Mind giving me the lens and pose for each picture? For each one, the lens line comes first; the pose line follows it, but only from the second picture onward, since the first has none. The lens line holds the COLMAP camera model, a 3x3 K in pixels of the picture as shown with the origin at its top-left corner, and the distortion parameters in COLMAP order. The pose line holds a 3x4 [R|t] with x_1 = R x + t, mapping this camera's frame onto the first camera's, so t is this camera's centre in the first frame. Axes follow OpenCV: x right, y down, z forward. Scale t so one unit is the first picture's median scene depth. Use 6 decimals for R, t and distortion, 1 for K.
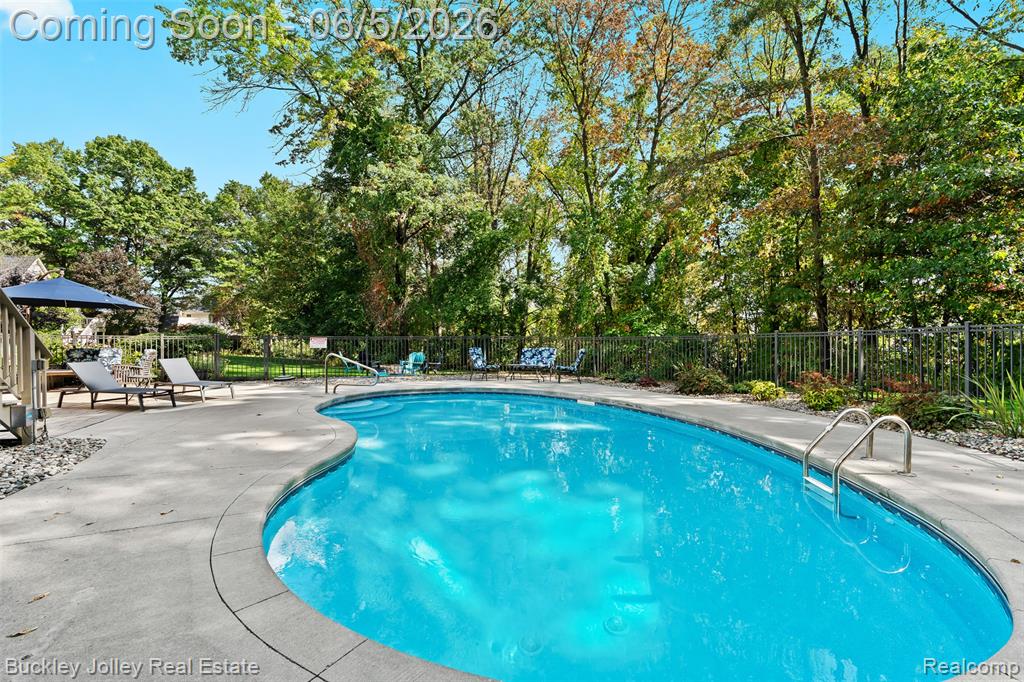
lens RADIAL K [[477.4, 0, 514.2], [0, 477.4, 338.9], [0, 0, 1]] dist [-0.003640, 0.000207]
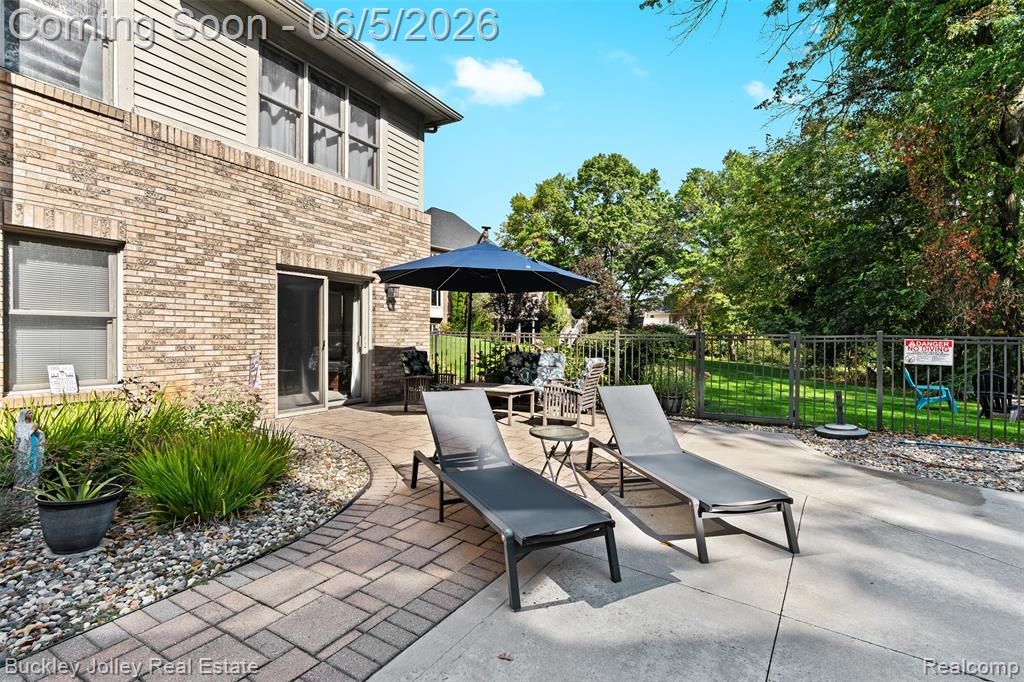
lens RADIAL K [[477.4, 0, 518.9], [0, 477.4, 338.1], [0, 0, 1]] dist [-0.003640, 0.000207]
pose [[0.644741, 0.009617, -0.764340, -0.096561], [-0.011982, 0.999925, 0.002474, -0.000419], [0.764307, 0.007563, 0.644808, 0.139319]]
